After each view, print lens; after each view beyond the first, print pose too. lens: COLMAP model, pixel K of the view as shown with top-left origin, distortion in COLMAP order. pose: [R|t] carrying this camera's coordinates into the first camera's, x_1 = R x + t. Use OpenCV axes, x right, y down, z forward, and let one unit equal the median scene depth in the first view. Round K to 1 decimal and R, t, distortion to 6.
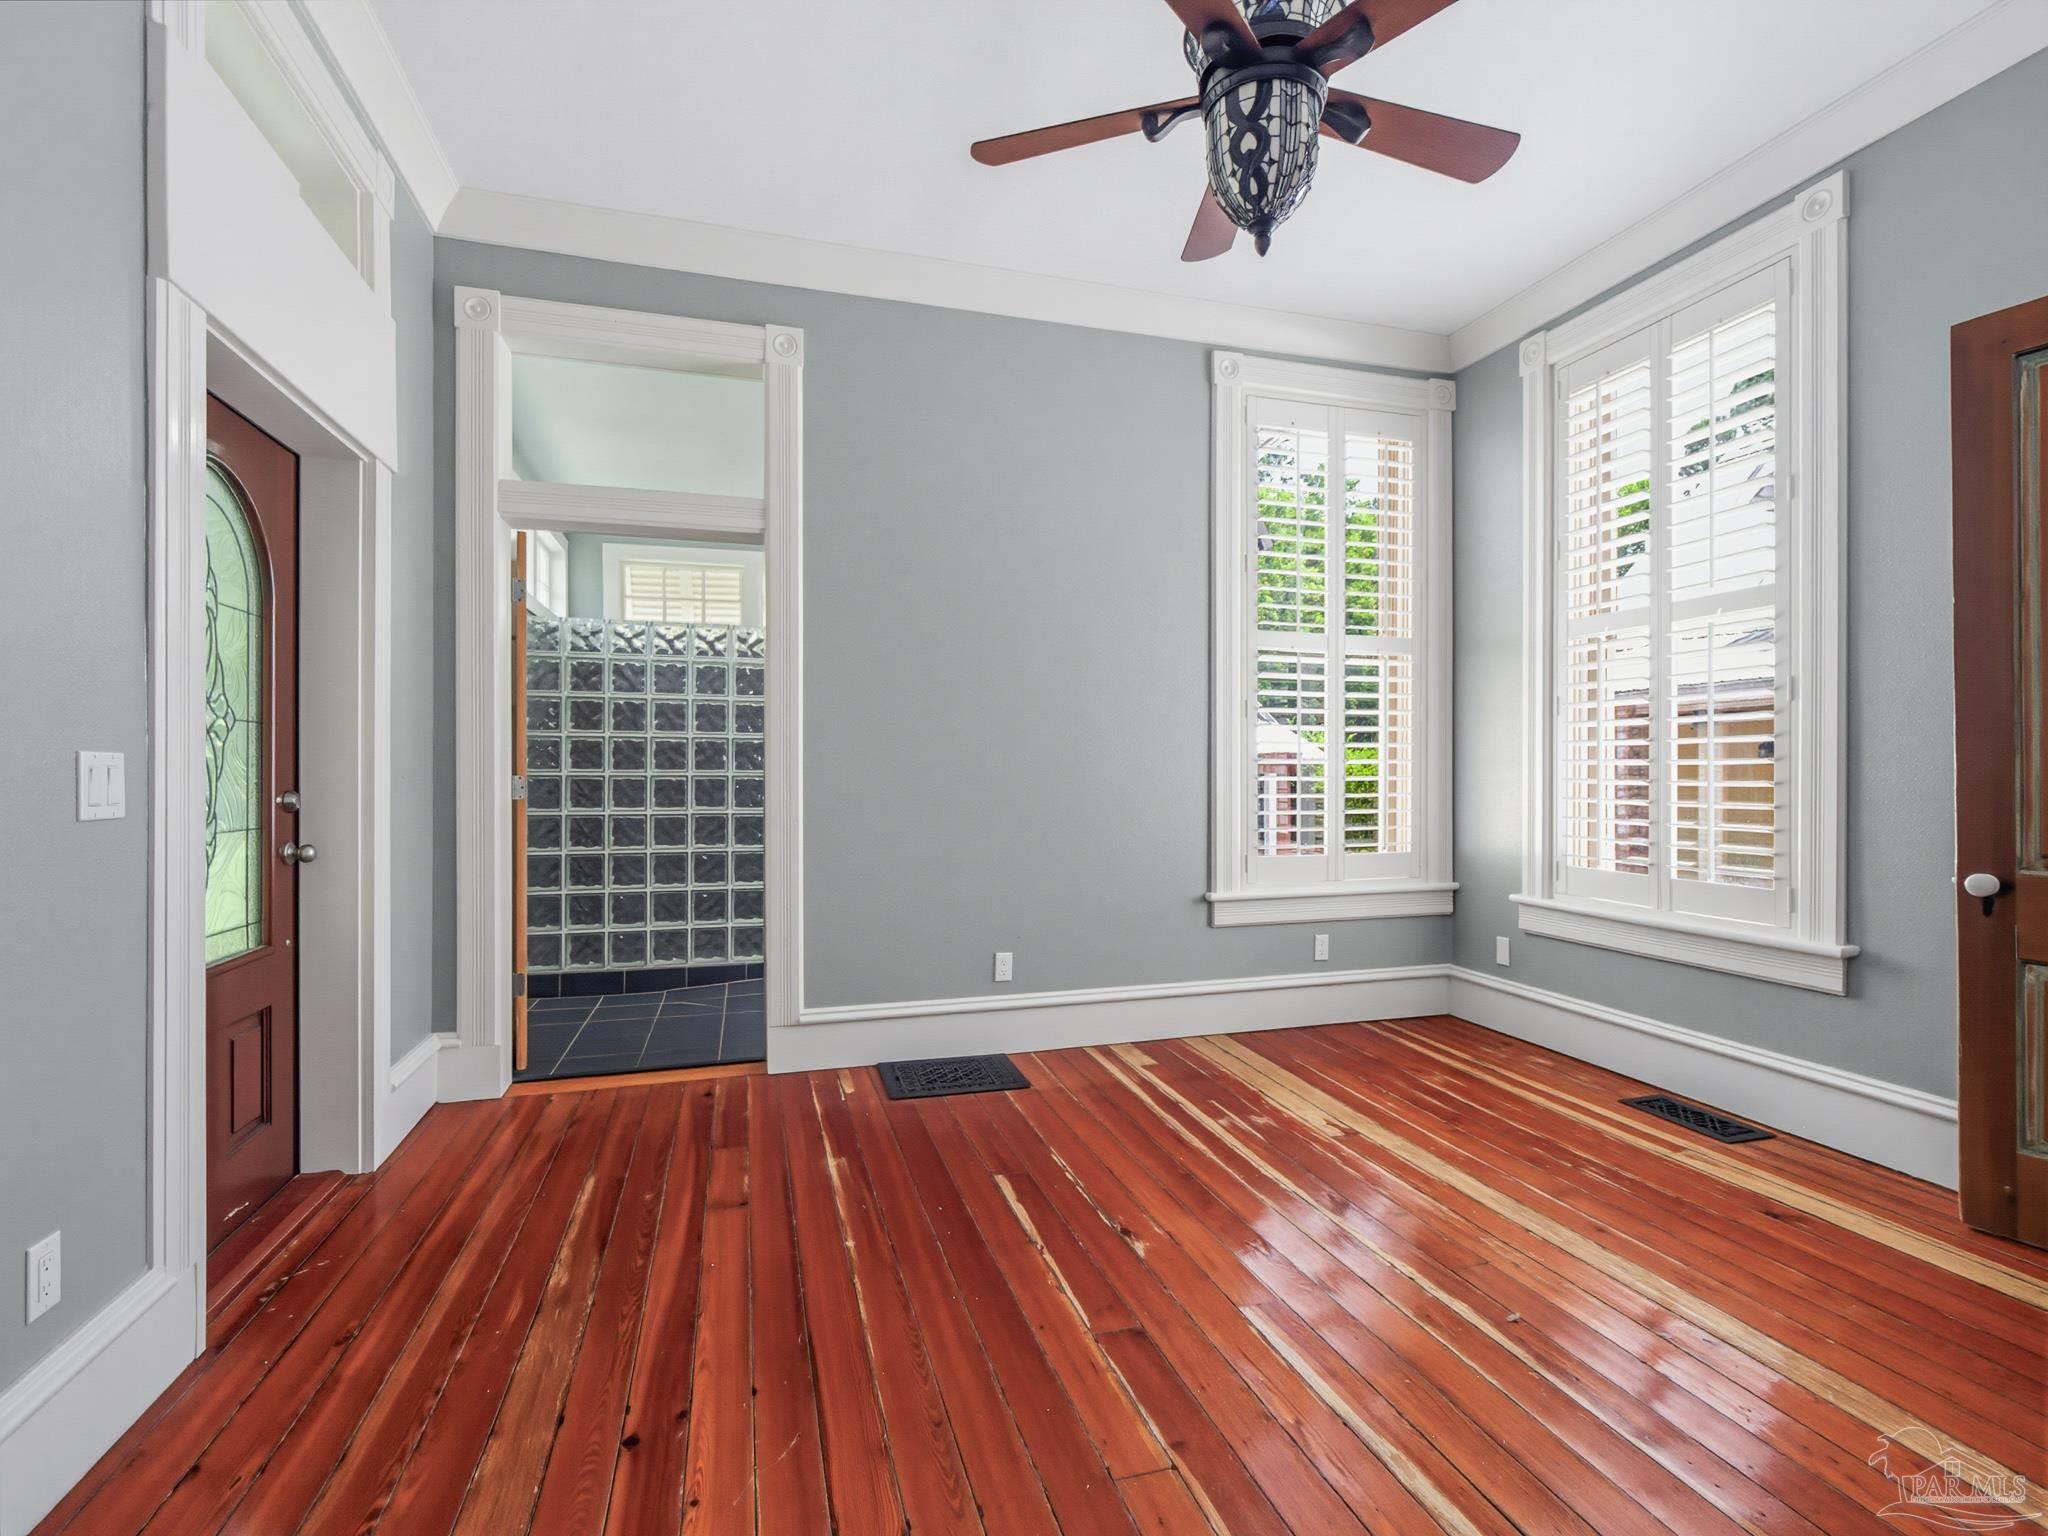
lens RADIAL K [[977.0, 0, 1031.2], [0, 977.0, 772.6], [0, 0, 1]] dist [0.001420, -0.000147]
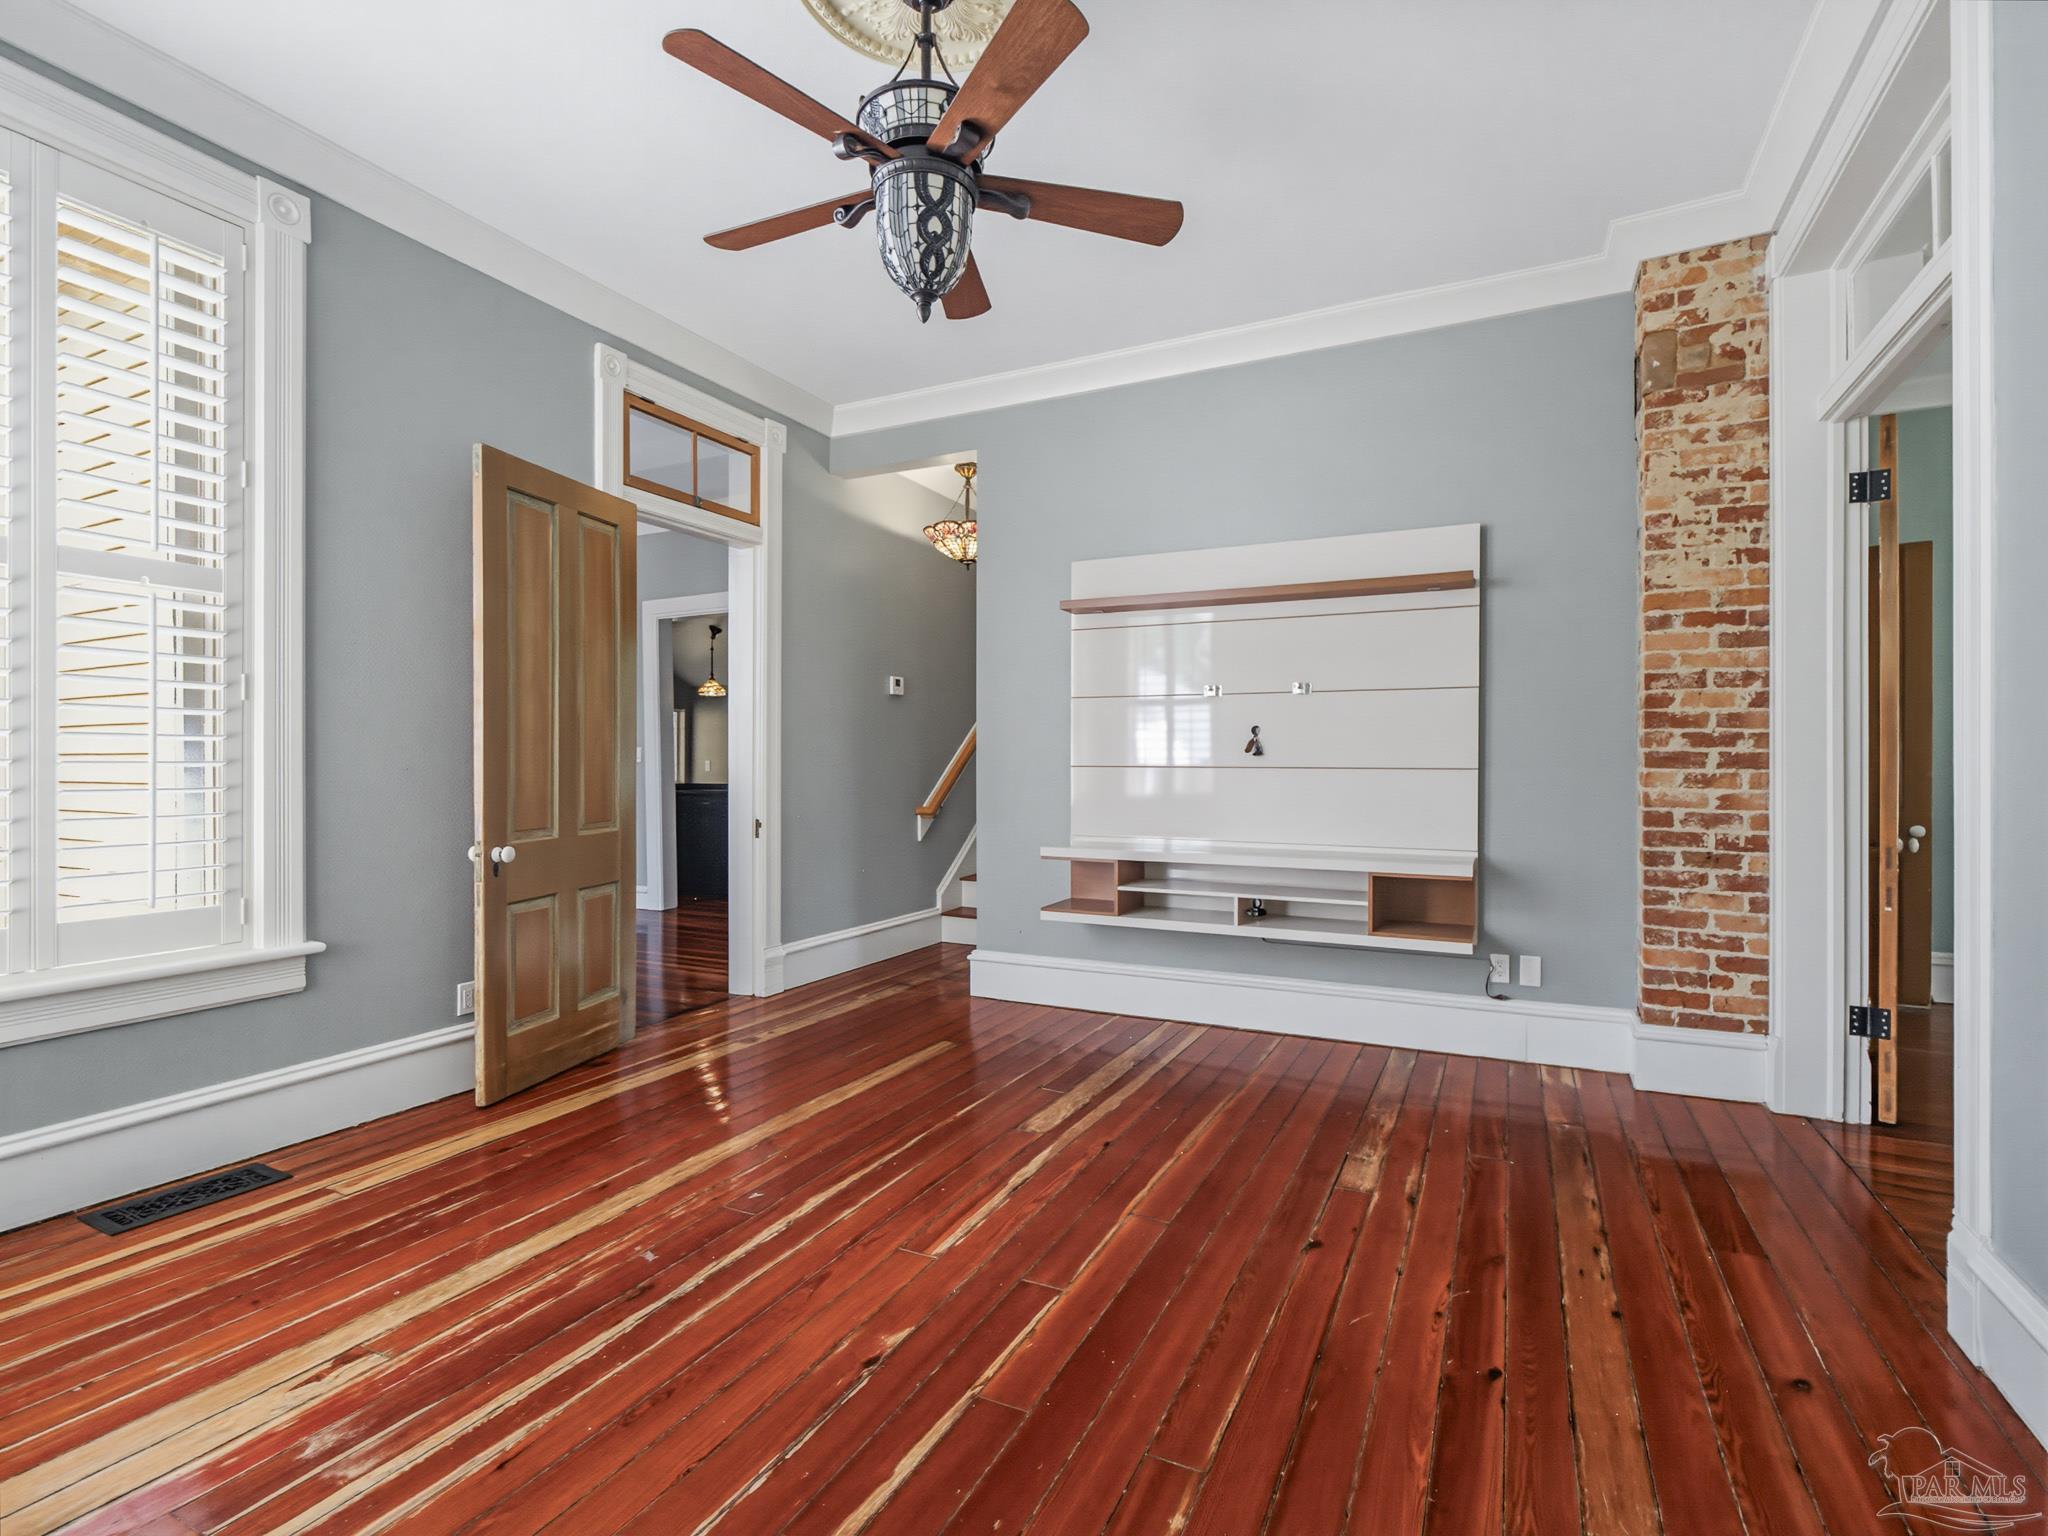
lens RADIAL K [[977.0, 0, 1031.9], [0, 977.0, 764.4], [0, 0, 1]] dist [0.001420, -0.000147]
pose [[-0.730580, 0.002449, 0.682823, -0.444374], [0.002246, 0.999997, -0.001184, -0.009021], [-0.682823, 0.000669, -0.730583, 1.229671]]
